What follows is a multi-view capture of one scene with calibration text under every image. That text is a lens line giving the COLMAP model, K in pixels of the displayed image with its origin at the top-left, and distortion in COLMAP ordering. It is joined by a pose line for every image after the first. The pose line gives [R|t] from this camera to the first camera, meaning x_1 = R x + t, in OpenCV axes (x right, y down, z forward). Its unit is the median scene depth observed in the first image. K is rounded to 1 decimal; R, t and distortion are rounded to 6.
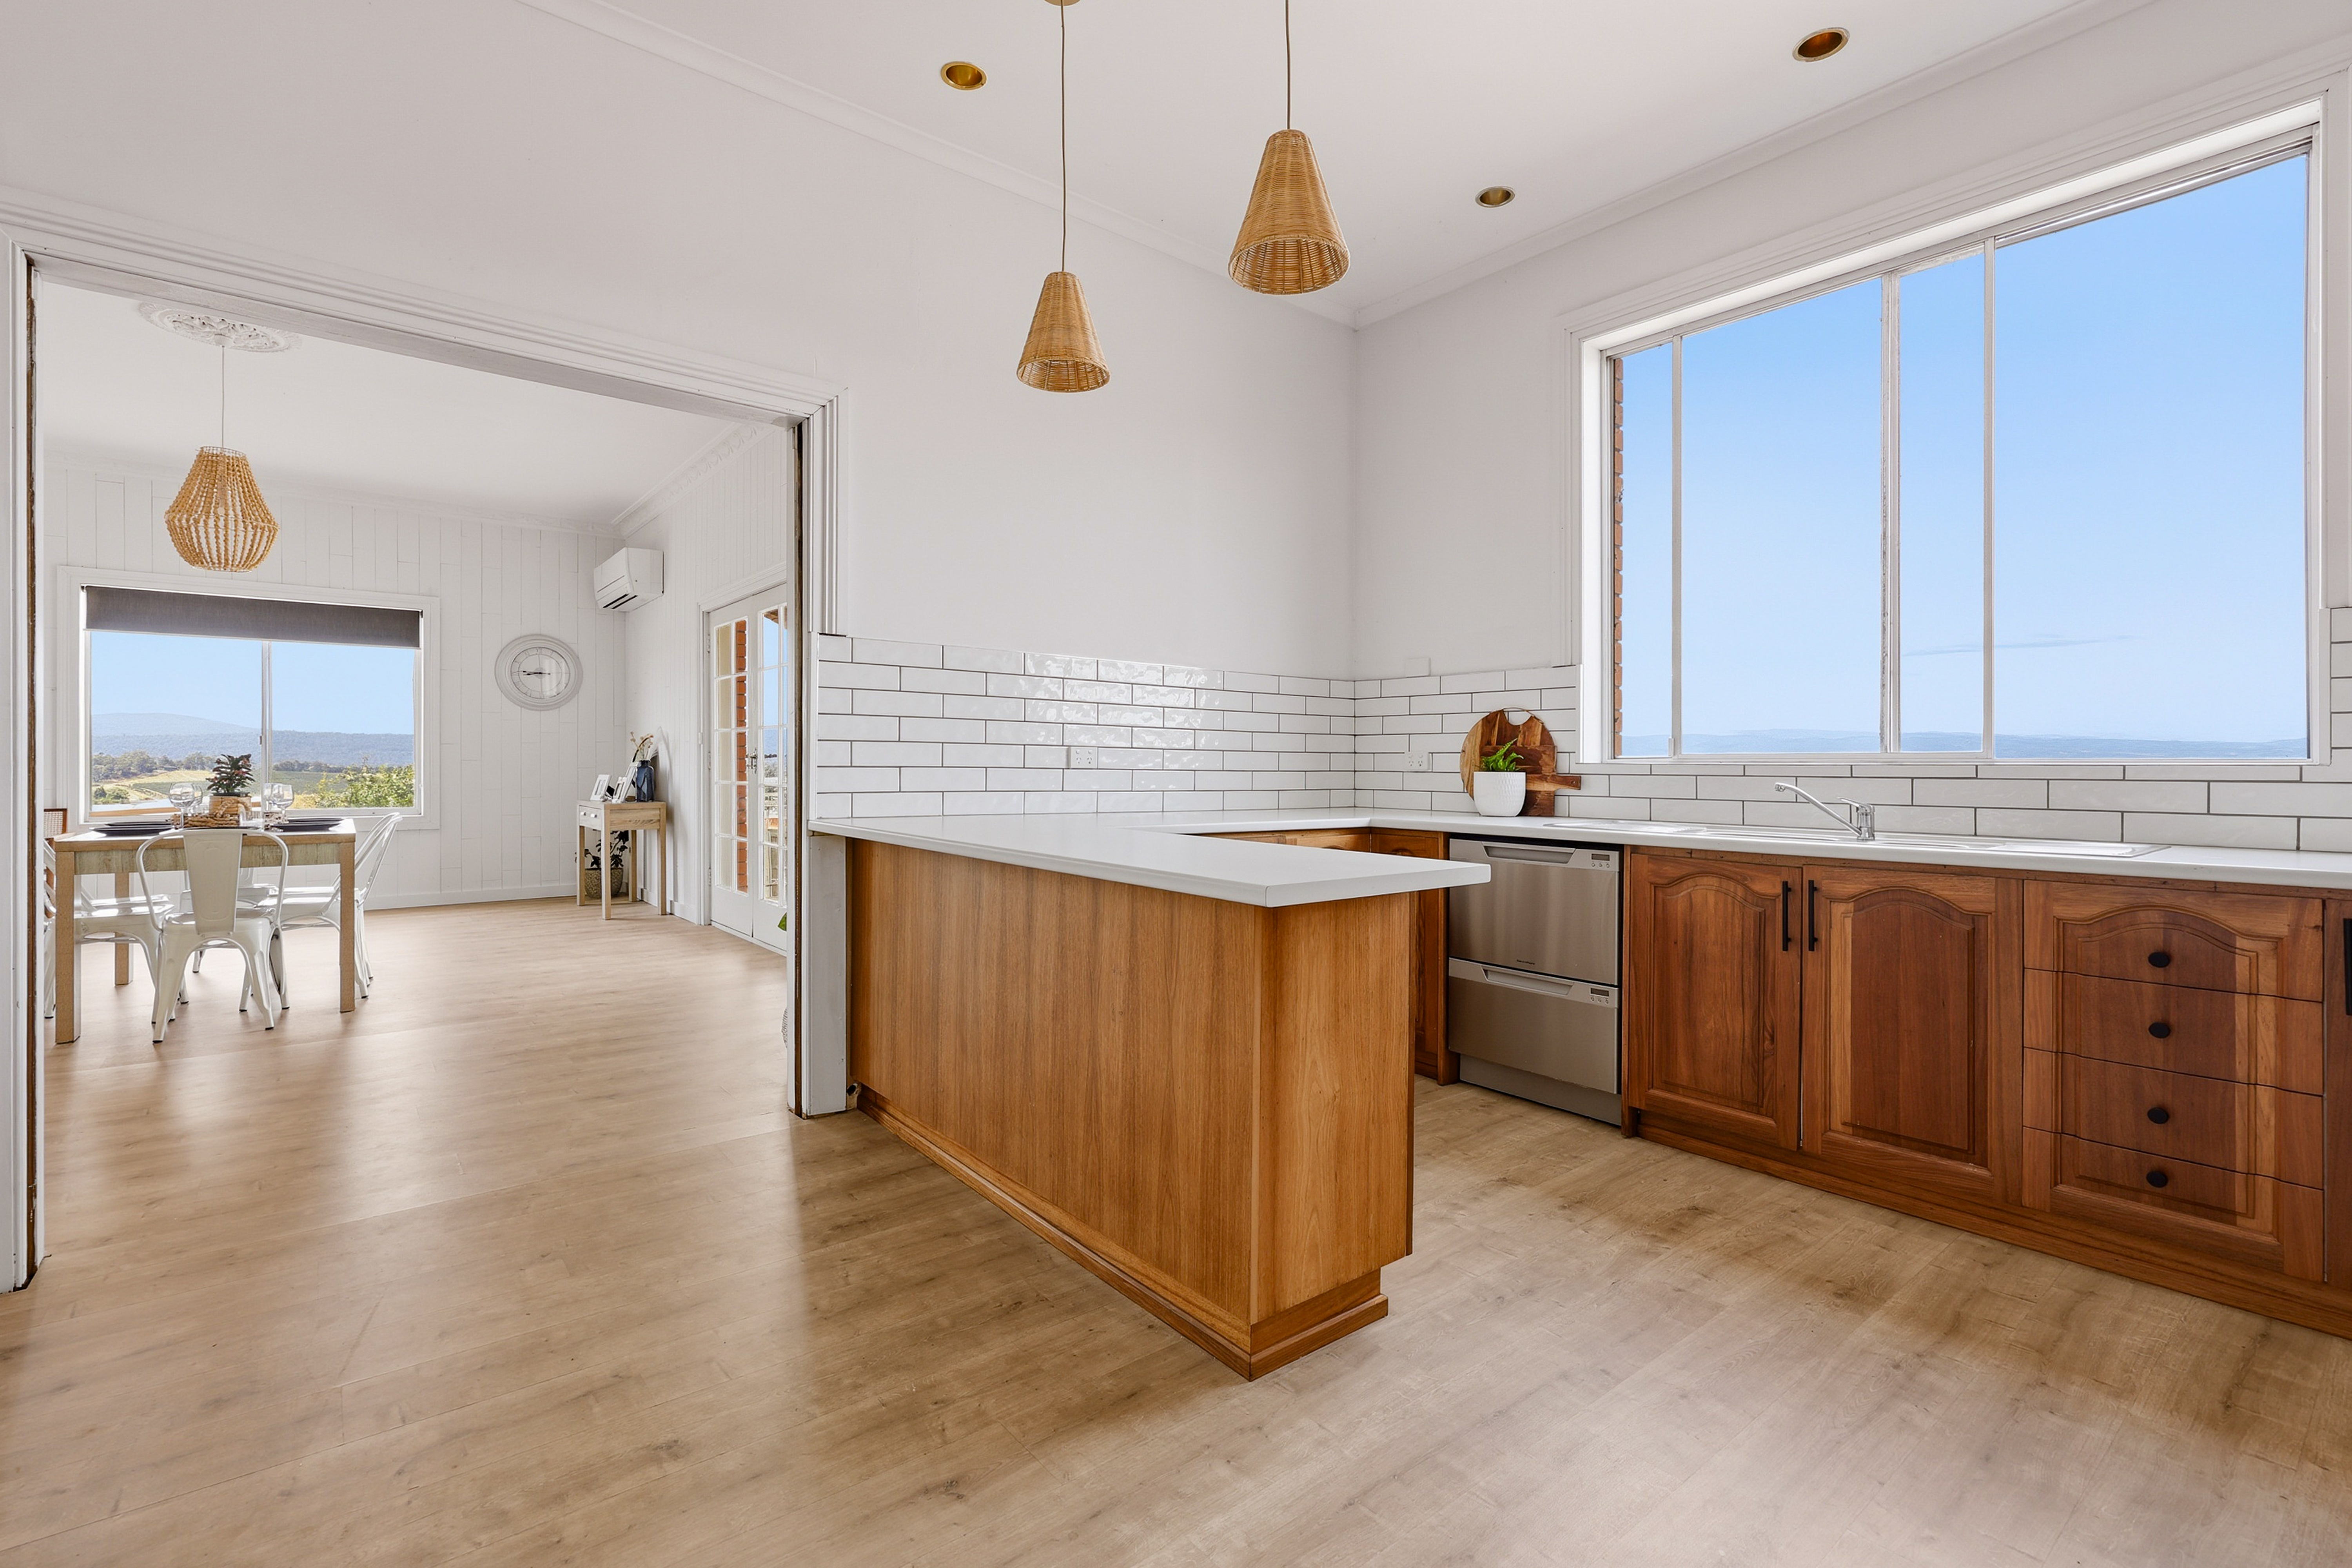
lens RADIAL K [[1055.5, 0, 1164.9], [0, 1055.5, 769.8], [0, 0, 1]] dist [0.000493, 0.000437]
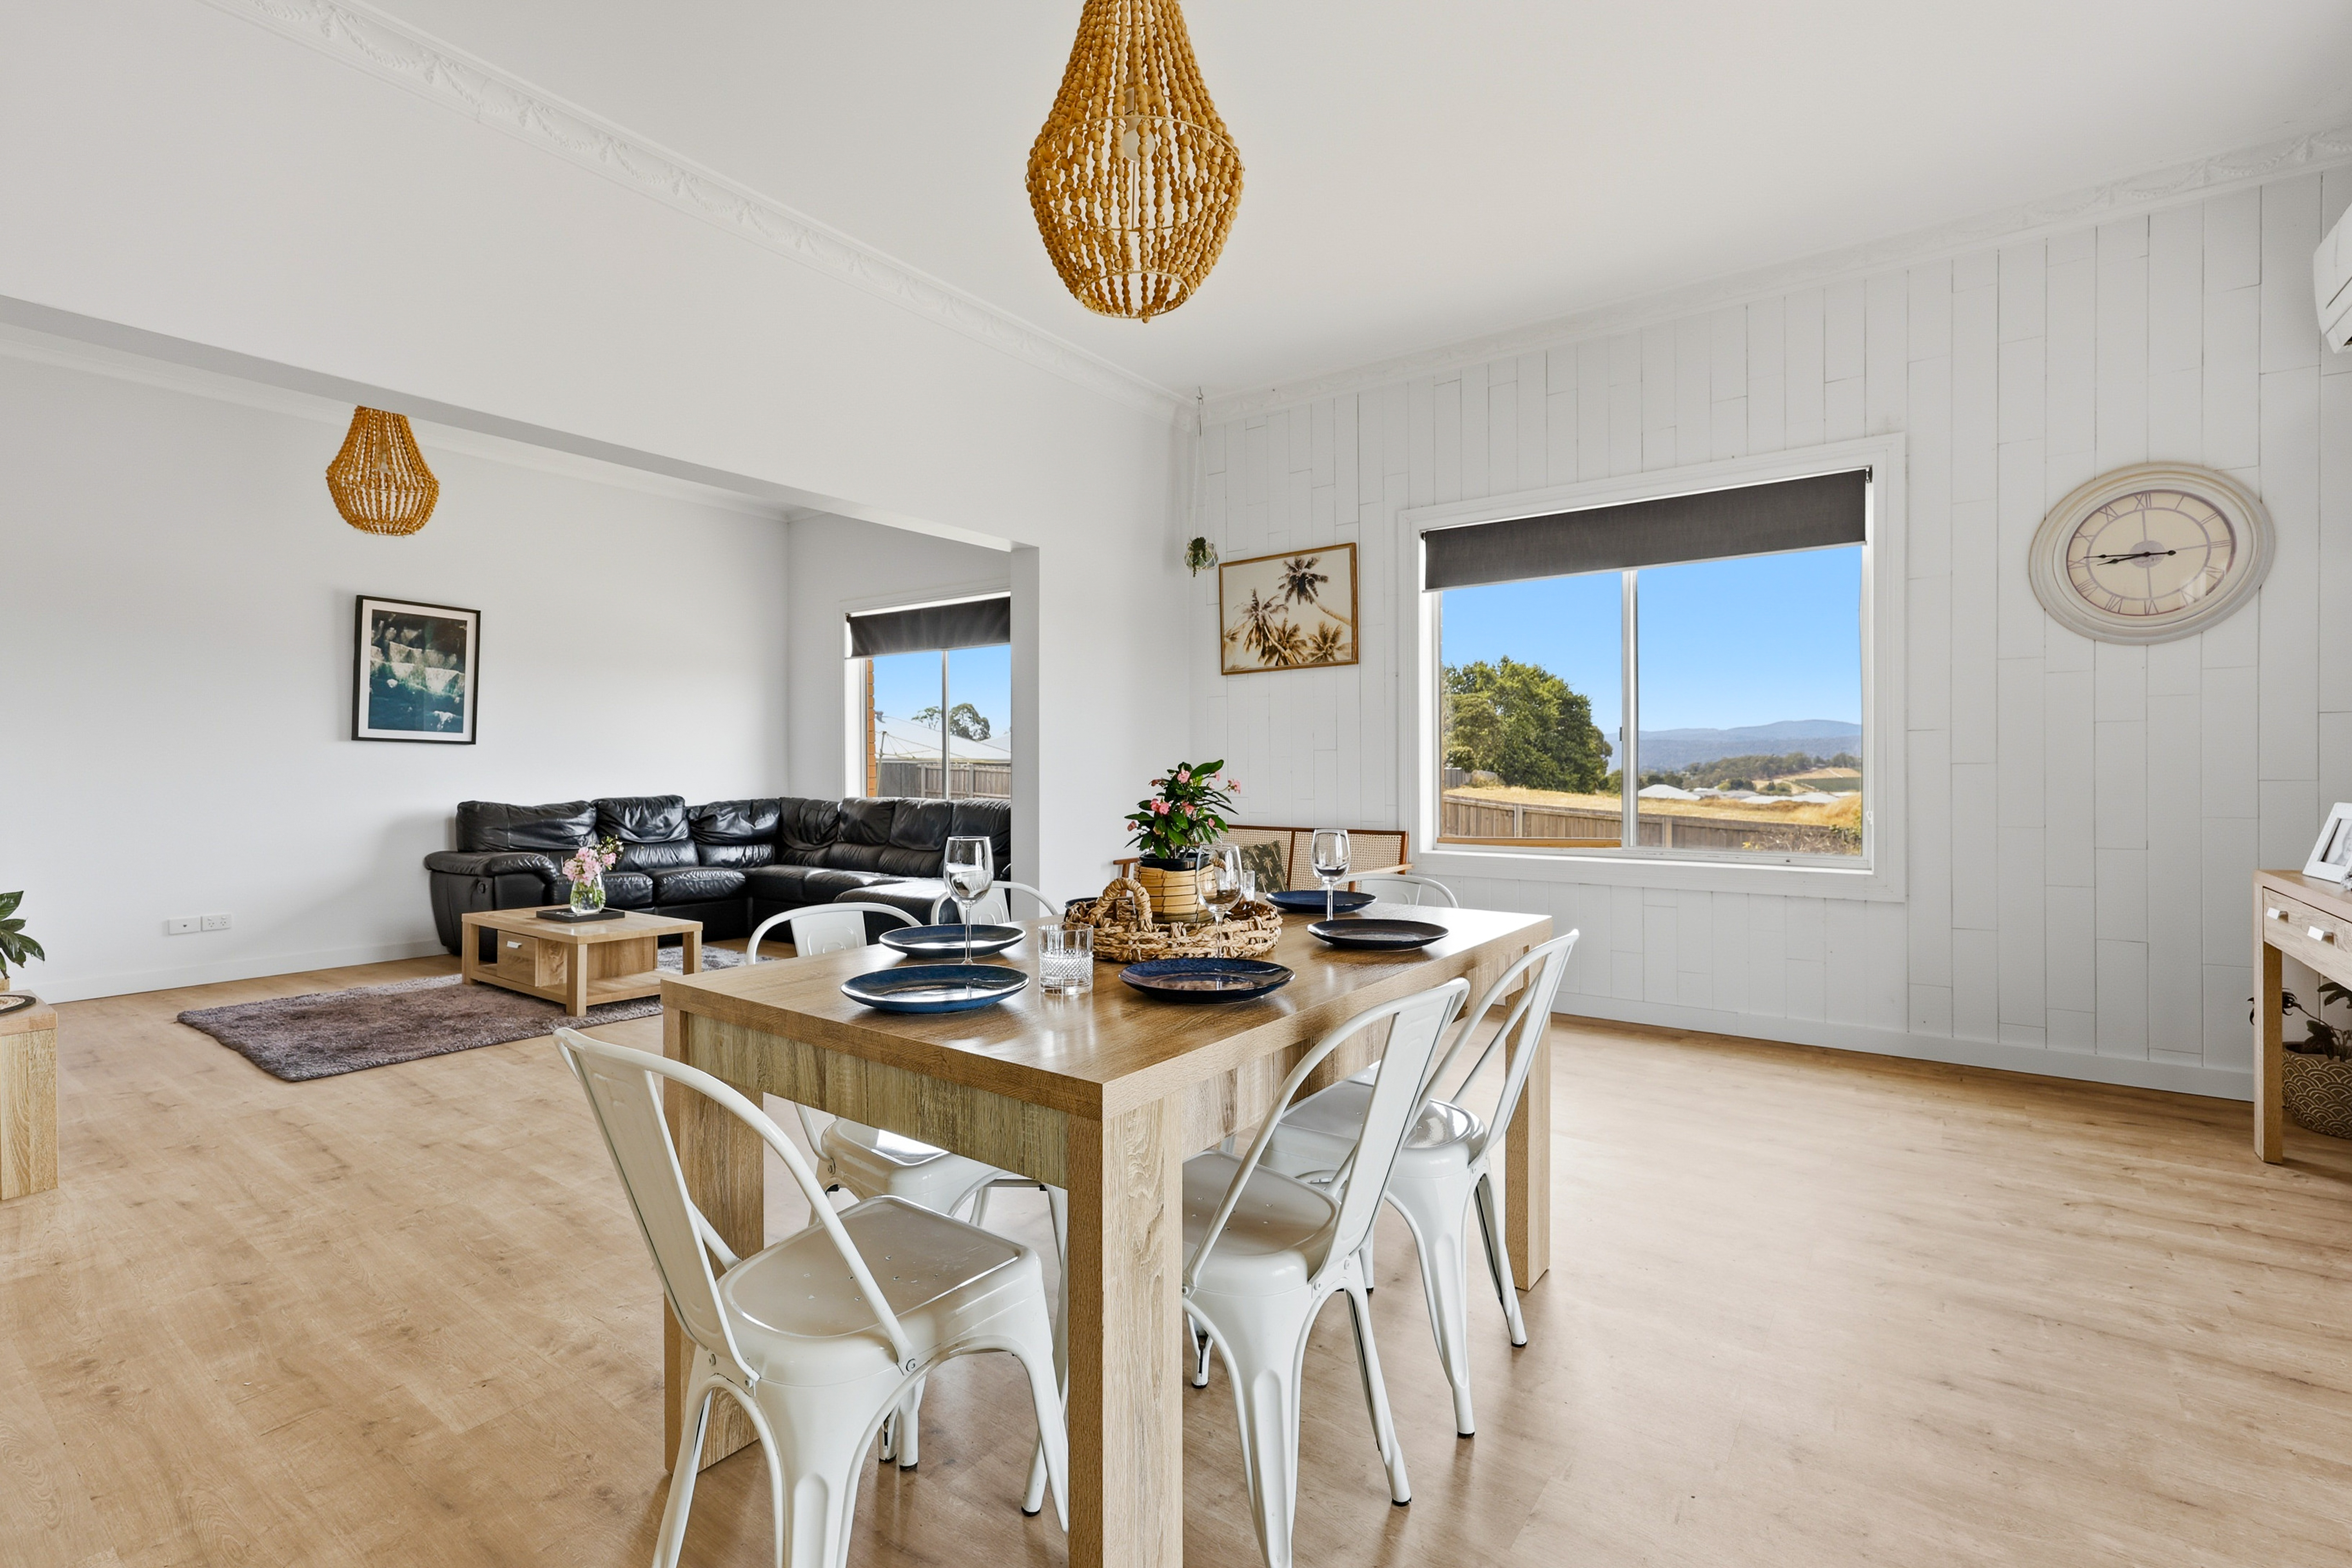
lens RADIAL K [[1055.5, 0, 1164.9], [0, 1055.5, 769.8], [0, 0, 1]] dist [0.000493, 0.000437]
pose [[0.256445, 0.001230, -0.966558, -0.491658], [0.000996, 0.999998, 0.001537, -0.011982], [0.966558, -0.001357, 0.256444, 0.886169]]
